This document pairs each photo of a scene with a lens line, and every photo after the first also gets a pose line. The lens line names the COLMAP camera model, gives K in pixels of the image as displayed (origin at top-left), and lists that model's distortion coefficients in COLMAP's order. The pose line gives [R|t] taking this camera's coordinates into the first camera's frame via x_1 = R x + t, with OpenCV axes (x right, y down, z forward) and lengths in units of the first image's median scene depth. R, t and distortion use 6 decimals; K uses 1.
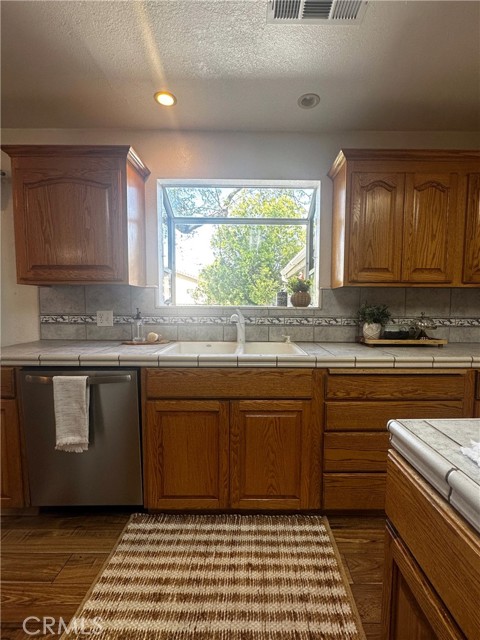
lens RADIAL K [[304.9, 0, 253.8], [0, 304.9, 327.6], [0, 0, 1]] dist [-0.007619, 0.000730]
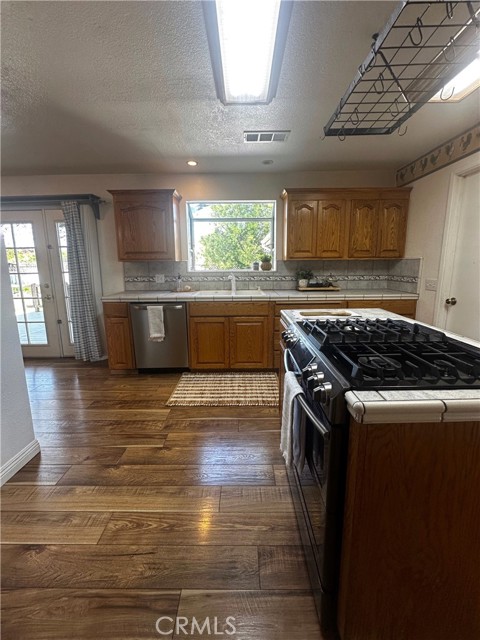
lens RADIAL K [[255.9, 0, 240.4], [0, 255.9, 304.9], [0, 0, 1]] dist [-0.006539, 0.001804]
pose [[0.999845, -0.013986, -0.010721, 0.019111], [0.014854, 0.996212, 0.085682, 0.004486], [0.009482, -0.085828, 0.996265, -0.738720]]
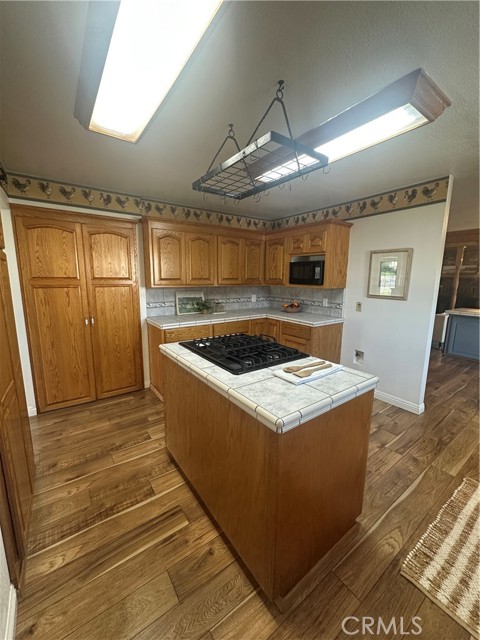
lens RADIAL K [[255.9, 0, 237.2], [0, 255.9, 317.3], [0, 0, 1]] dist [-0.006539, 0.001804]
pose [[-0.816625, 0.077174, -0.571986, 1.030451], [-0.058063, 0.975008, 0.214447, -0.212394], [0.574241, 0.208333, -0.791735, 0.790036]]
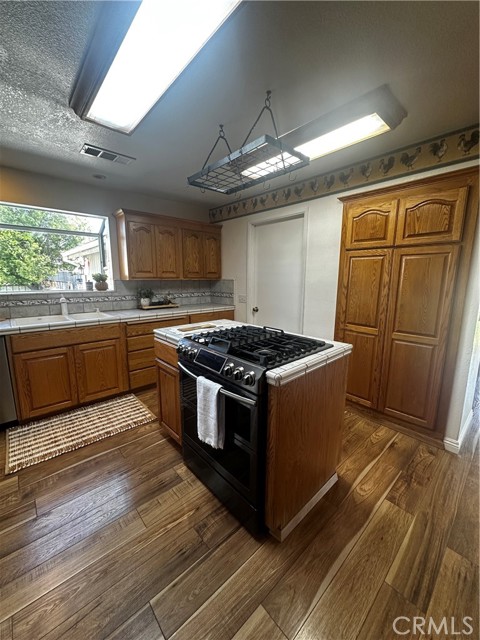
lens RADIAL K [[255.9, 0, 240.9], [0, 255.9, 319.2], [0, 0, 1]] dist [-0.006539, 0.001804]
pose [[0.742367, -0.112730, 0.660441, -0.317626], [0.052056, 0.992468, 0.110889, -0.037550], [-0.667968, -0.047941, 0.742644, -0.793258]]
